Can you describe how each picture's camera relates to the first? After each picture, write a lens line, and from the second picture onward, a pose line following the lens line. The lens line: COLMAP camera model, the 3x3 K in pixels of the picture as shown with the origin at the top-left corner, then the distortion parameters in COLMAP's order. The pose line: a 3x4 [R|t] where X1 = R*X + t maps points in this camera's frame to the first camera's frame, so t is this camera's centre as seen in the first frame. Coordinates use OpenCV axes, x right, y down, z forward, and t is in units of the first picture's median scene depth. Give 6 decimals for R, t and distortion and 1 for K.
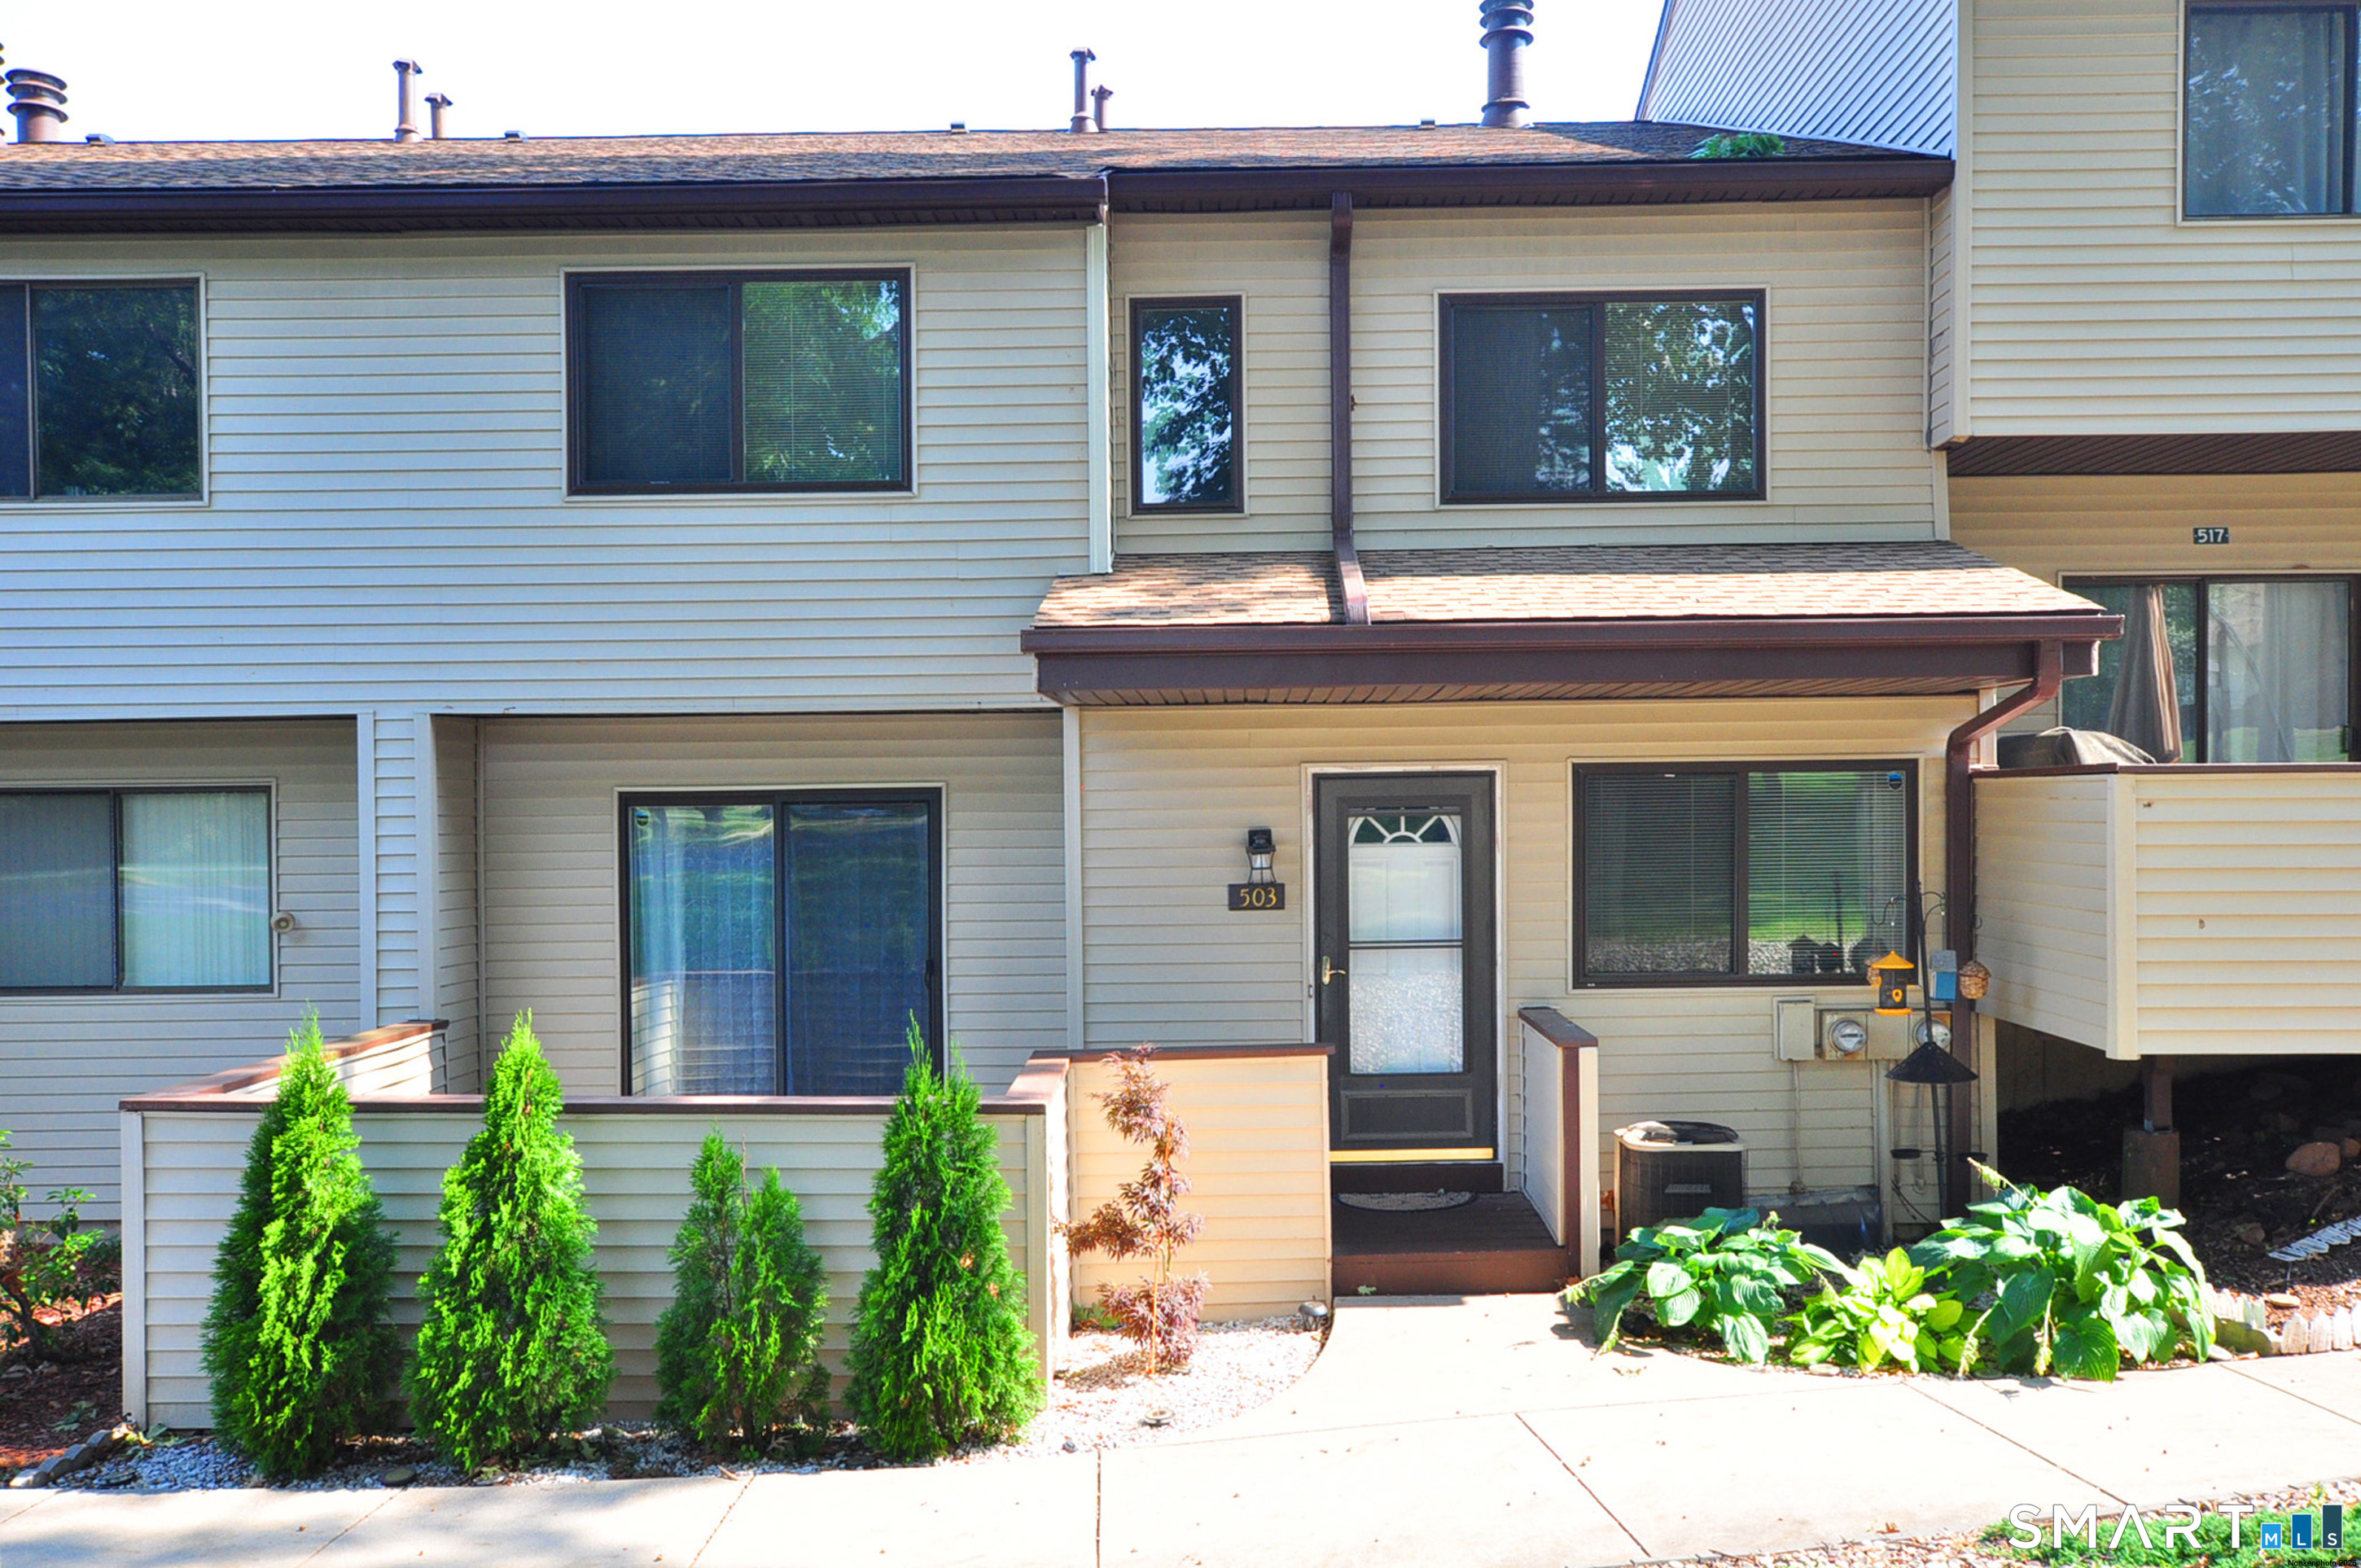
lens RADIAL K [[1848.5, 0, 1185.0], [0, 1848.5, 789.1], [0, 0, 1]] dist [-0.006643, -0.002093]
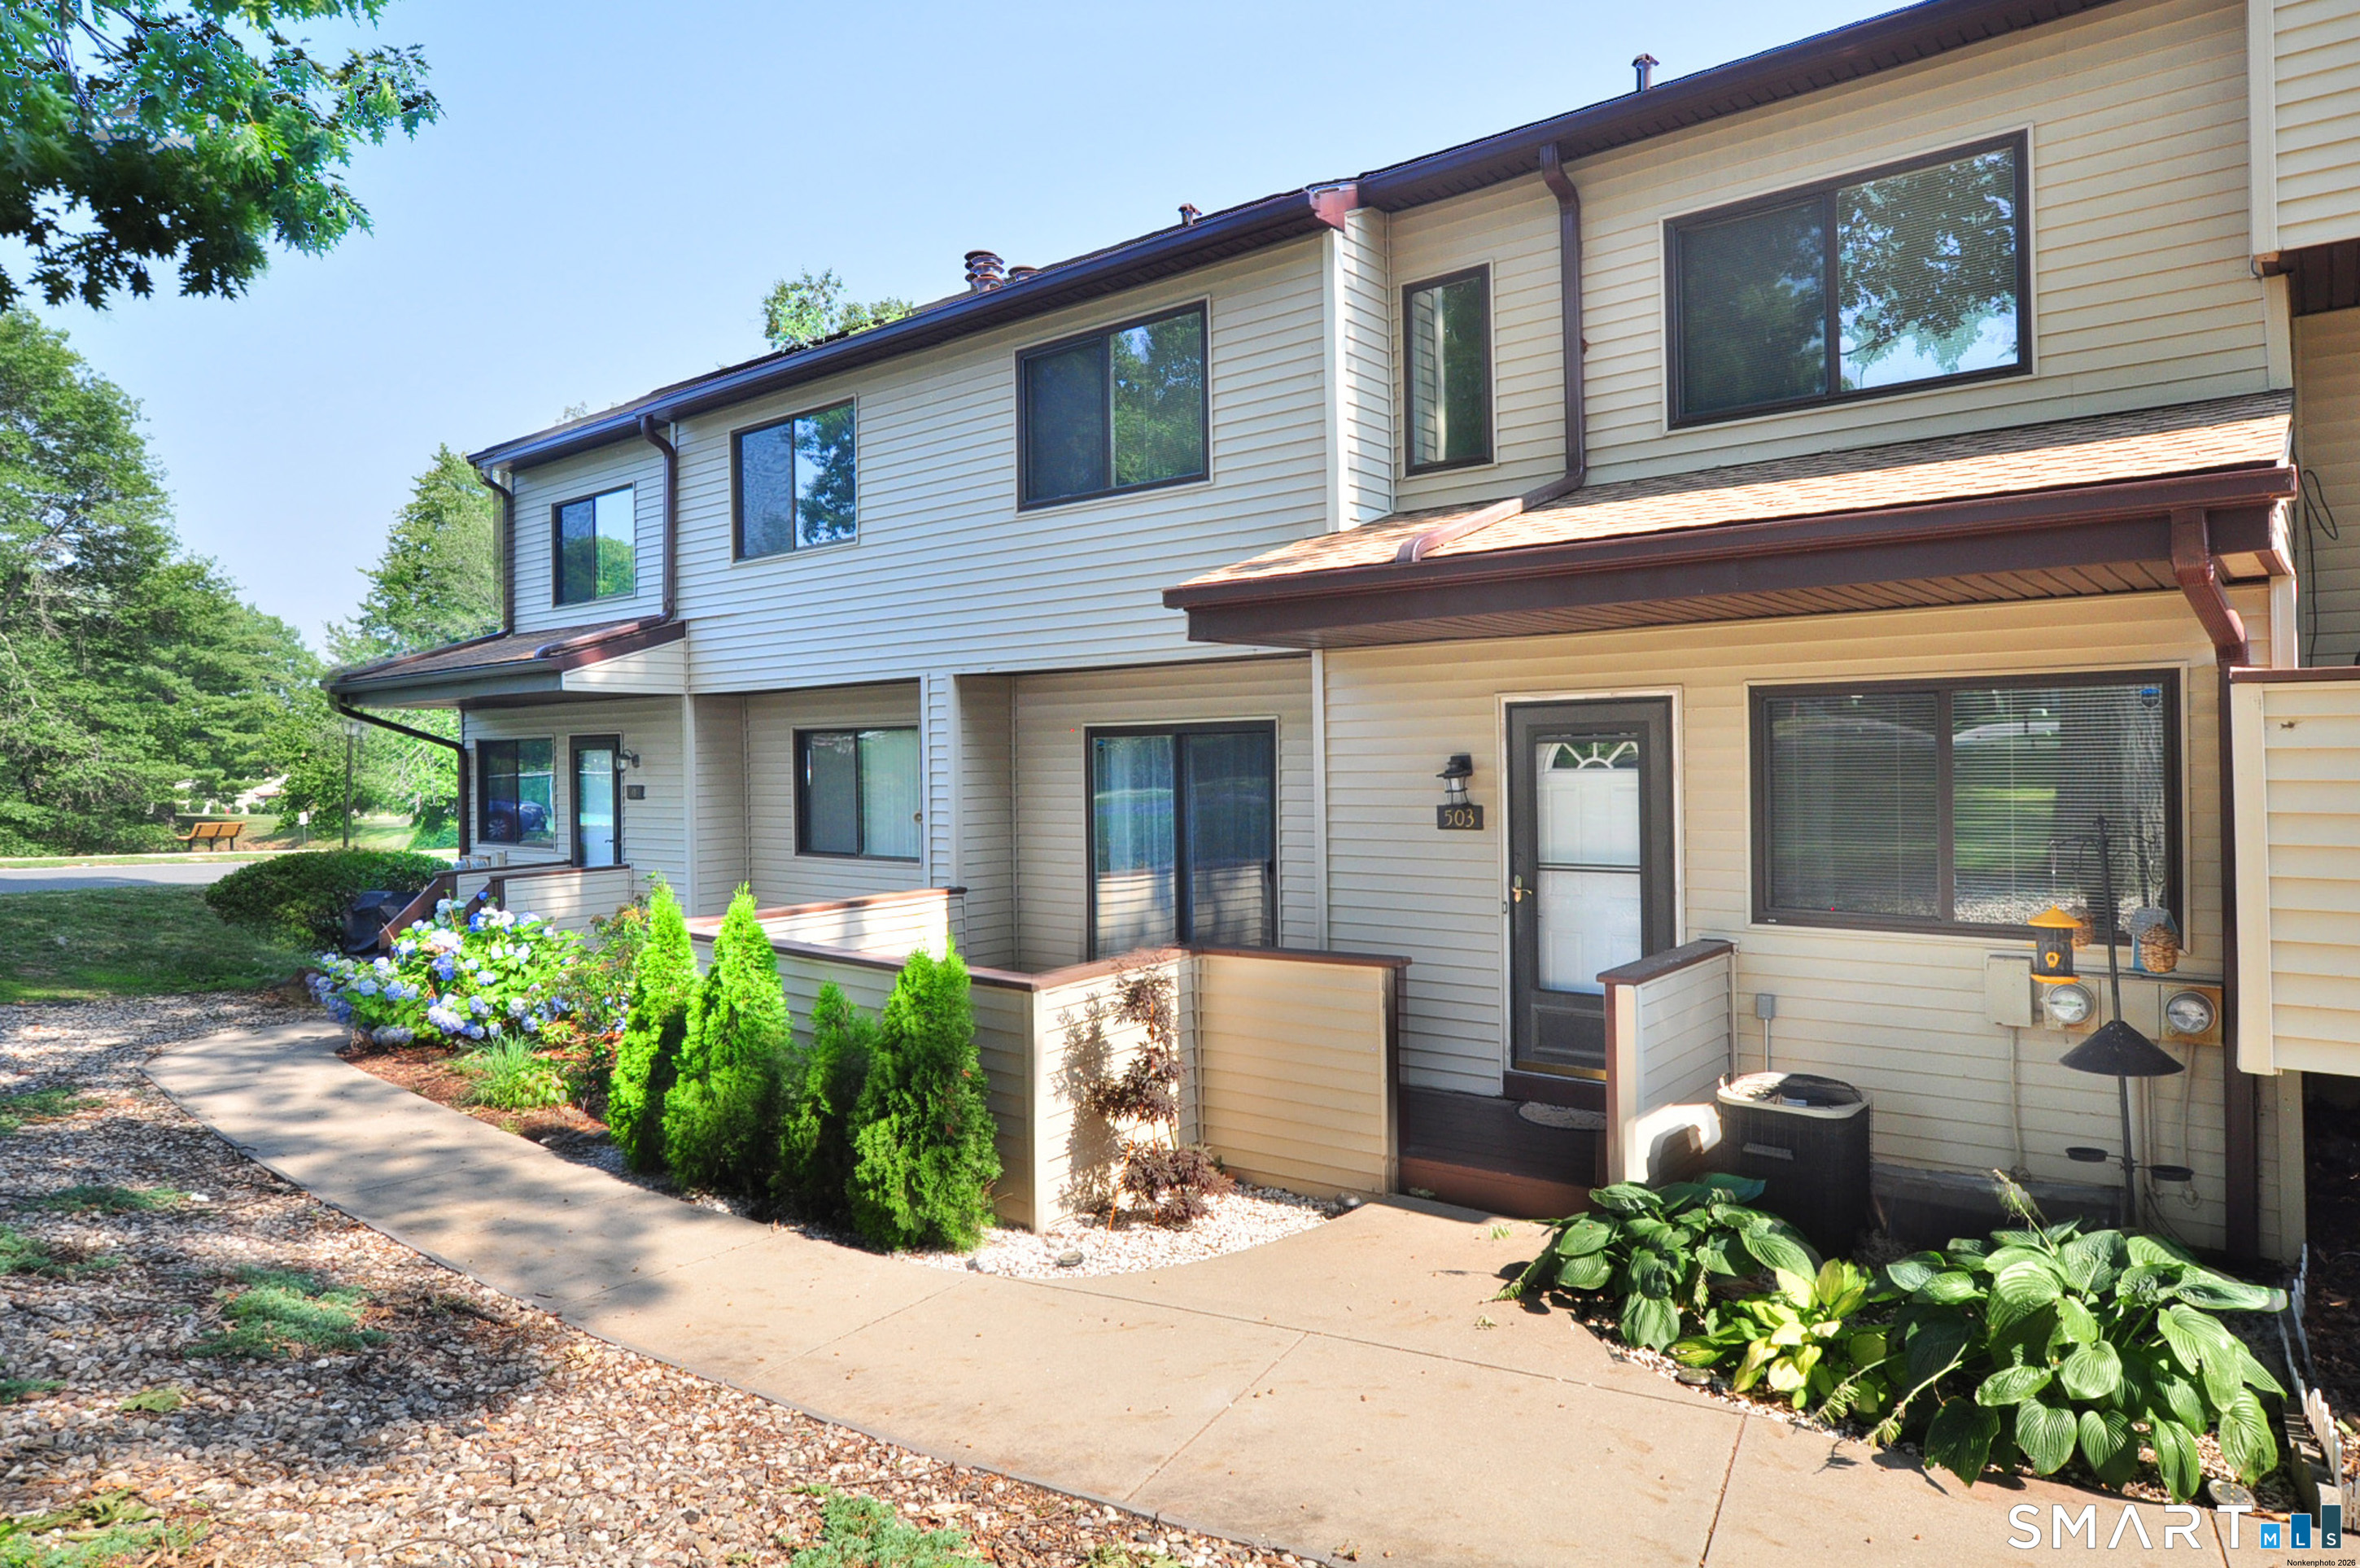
lens RADIAL K [[1417.1, 0, 1175.1], [0, 1417.1, 739.0], [0, 0, 1]] dist [-0.019420, 0.001453]
pose [[0.785711, -0.006108, -0.618564, 0.421353], [0.014121, 0.999868, 0.008064, 0.003193], [0.618433, -0.015070, 0.785693, 0.244592]]
